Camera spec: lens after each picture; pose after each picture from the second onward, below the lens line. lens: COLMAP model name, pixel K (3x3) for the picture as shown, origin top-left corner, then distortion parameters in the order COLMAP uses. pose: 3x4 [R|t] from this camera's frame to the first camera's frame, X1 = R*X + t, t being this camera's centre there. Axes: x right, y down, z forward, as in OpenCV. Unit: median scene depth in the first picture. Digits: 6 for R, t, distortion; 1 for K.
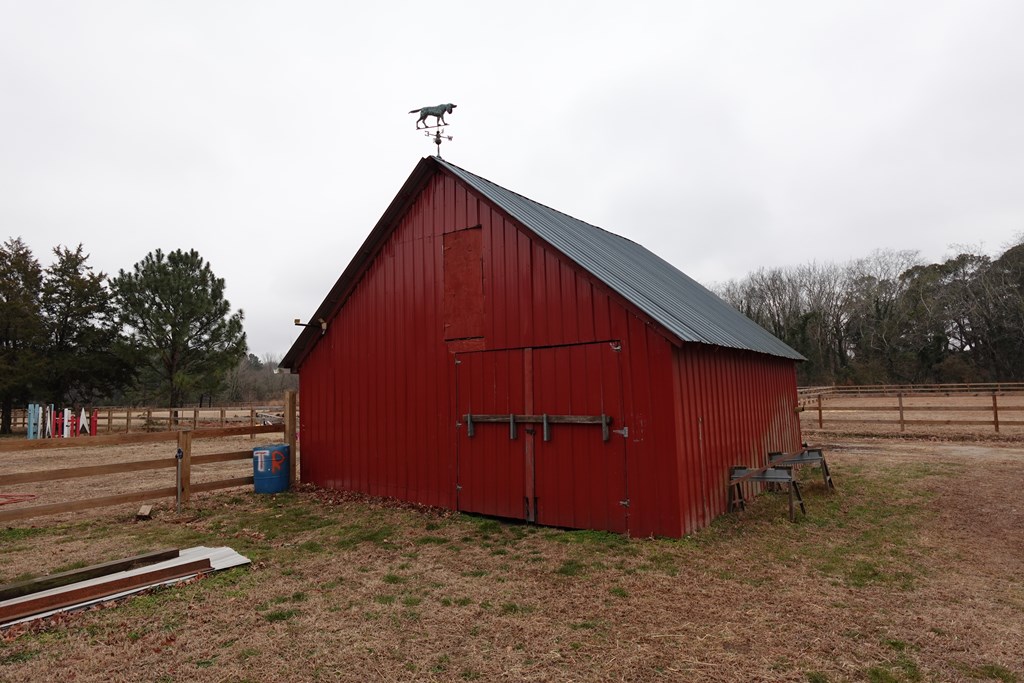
lens RADIAL K [[594.0, 0, 512.0], [0, 594.0, 341.5], [0, 0, 1]] dist [0.019408, 0.001064]
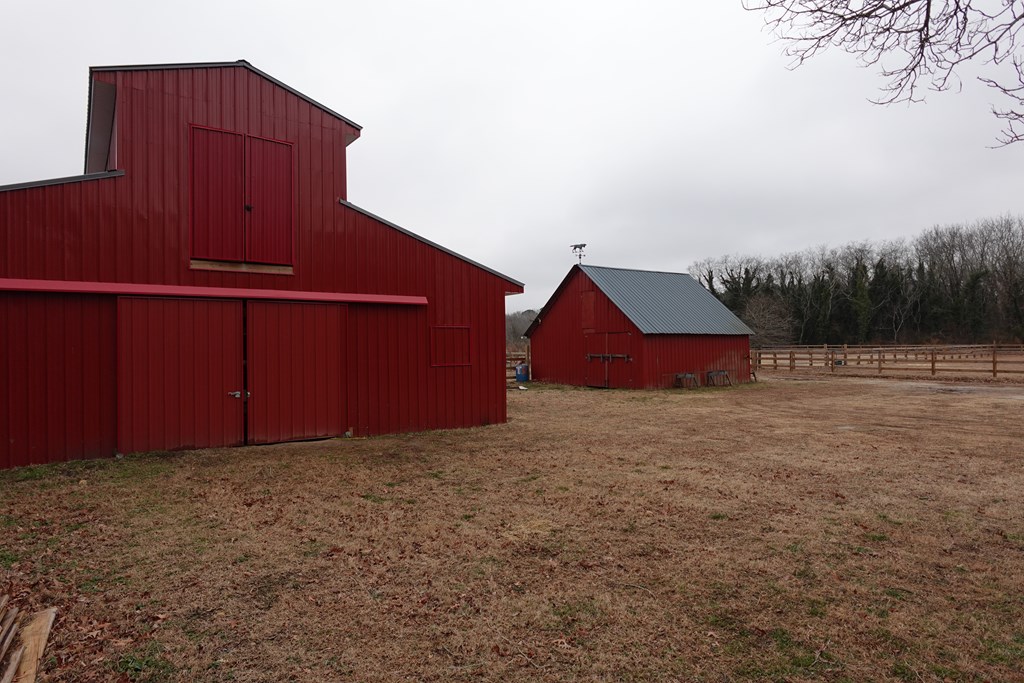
lens RADIAL K [[574.5, 0, 512.0], [0, 574.5, 341.5], [0, 0, 1]] dist [-0.000779, 0.003206]
pose [[0.952350, 0.008967, -0.304875, 0.091614], [0.015962, 0.996733, 0.079178, -0.036948], [0.304588, -0.080272, 0.949095, -0.389429]]
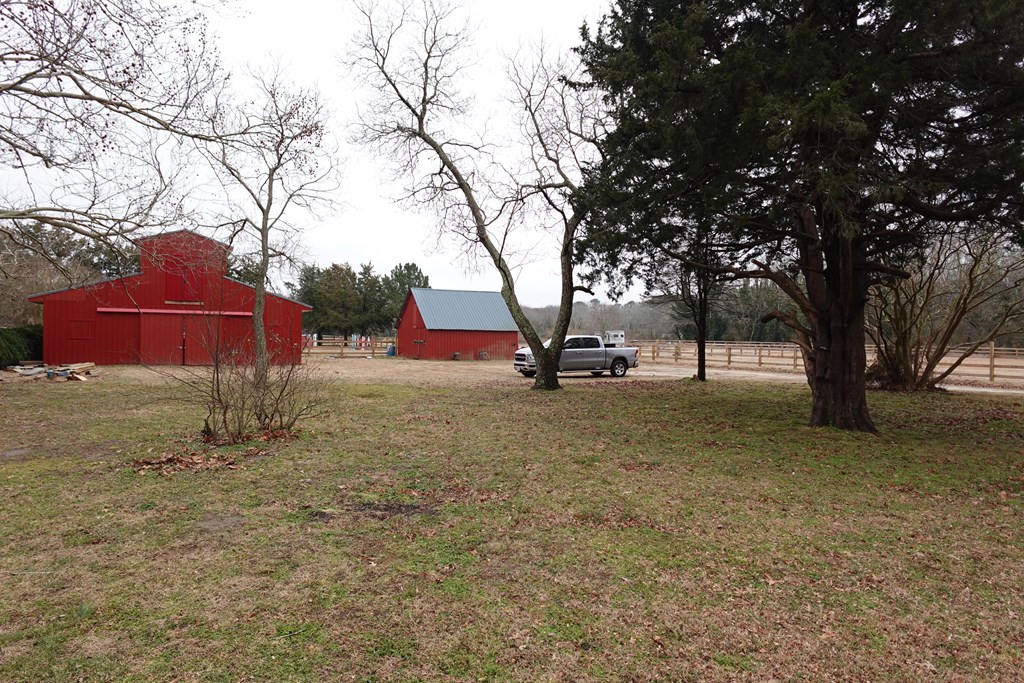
lens RADIAL K [[580.1, 0, 512.0], [0, 580.1, 341.5], [0, 0, 1]] dist [-0.002149, 0.000954]
pose [[0.910854, 0.041371, -0.410651, 0.602289], [-0.002364, 0.995470, 0.095044, -0.075078], [0.412723, -0.085601, 0.906825, -0.690383]]
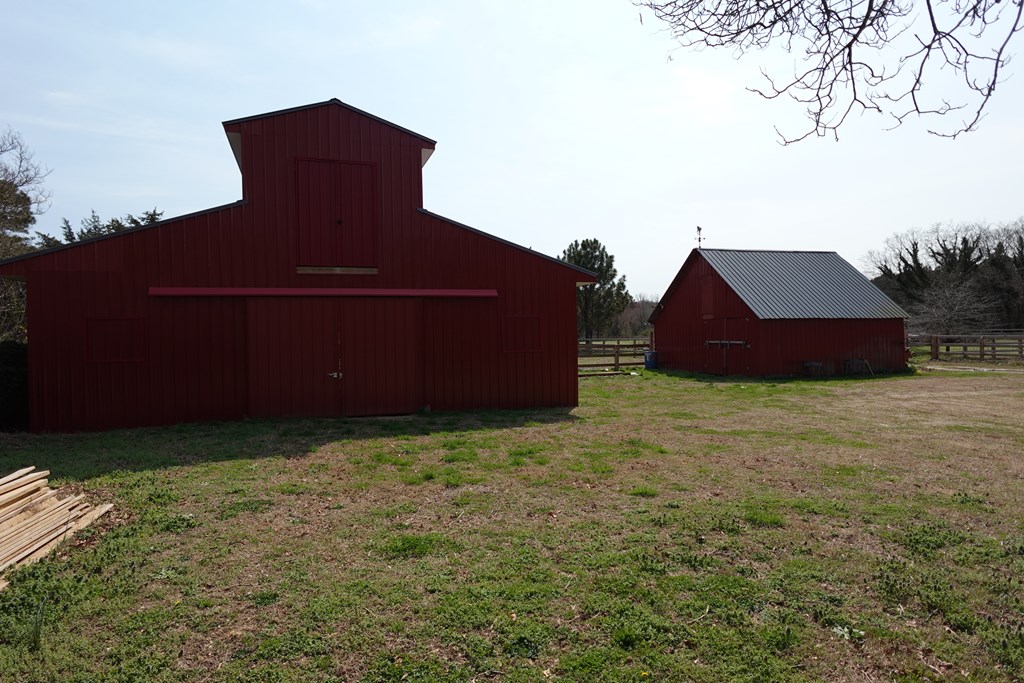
lens RADIAL K [[574.5, 0, 512.0], [0, 574.5, 341.5], [0, 0, 1]] dist [-0.000779, 0.003206]
pose [[0.819499, 0.015626, -0.572867, 0.156755], [0.047170, 0.994397, 0.094602, -0.038419], [0.571136, -0.104548, 0.814170, -0.383135]]
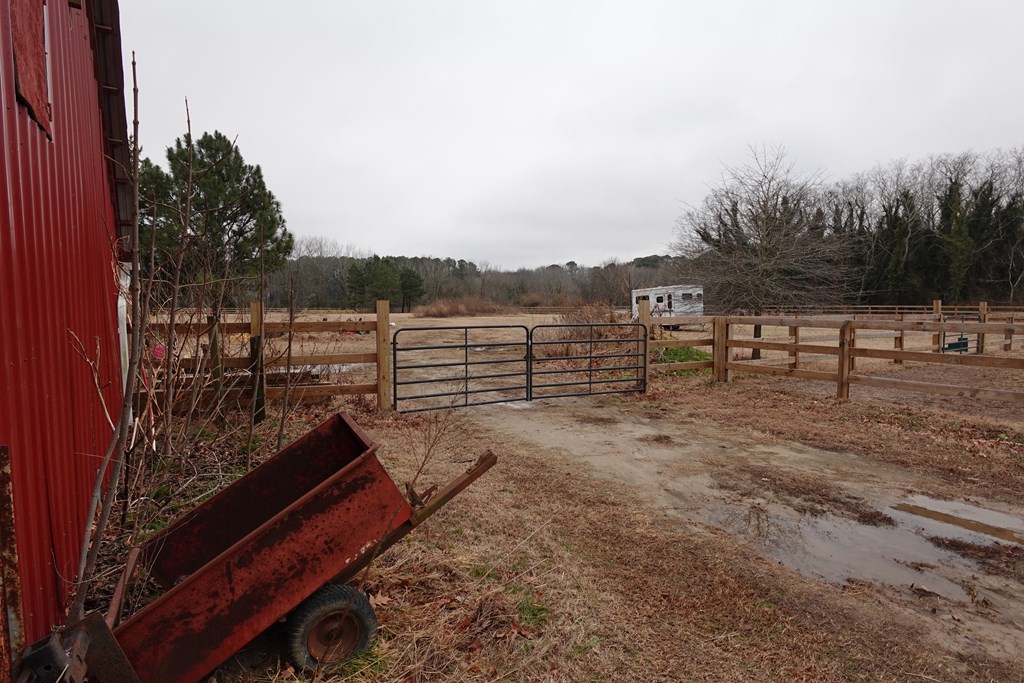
lens RADIAL K [[574.5, 0, 512.0], [0, 574.5, 341.5], [0, 0, 1]] dist [-0.000779, 0.003206]
pose [[0.928185, 0.047055, -0.369132, 0.195943], [0.010440, 0.988290, 0.152232, 0.027835], [0.371972, -0.145153, 0.916825, 0.341956]]
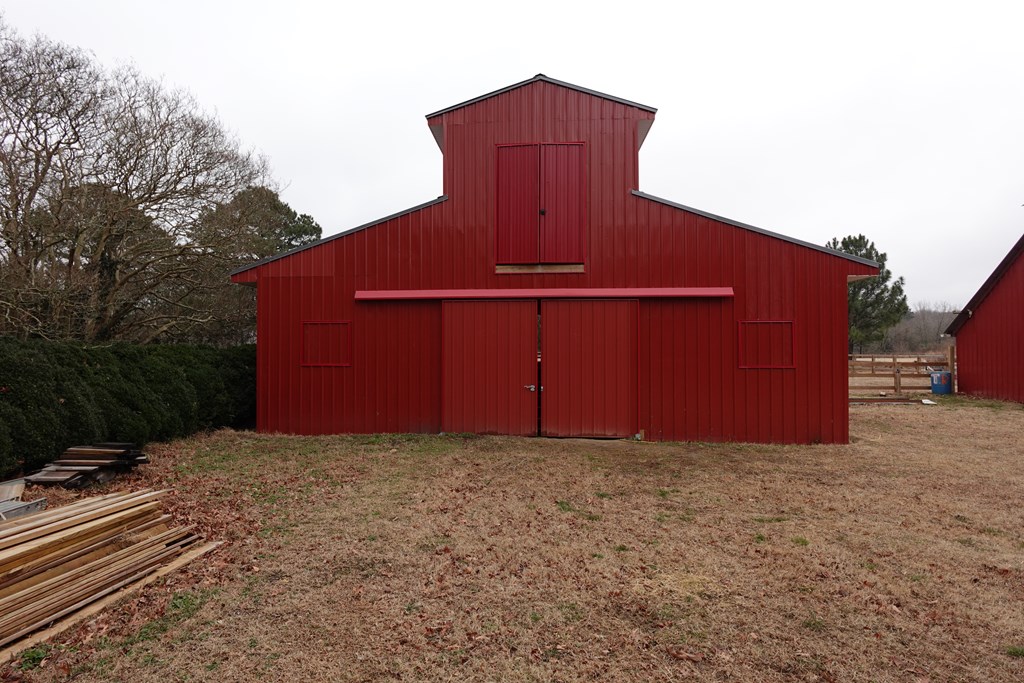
lens RADIAL K [[580.1, 0, 512.0], [0, 580.1, 341.5], [0, 0, 1]] dist [-0.002149, 0.000954]
pose [[0.539481, 0.011536, -0.841919, 0.125014], [0.059847, 0.996852, 0.052008, -0.032118], [0.839868, -0.078444, 0.537092, -0.340076]]
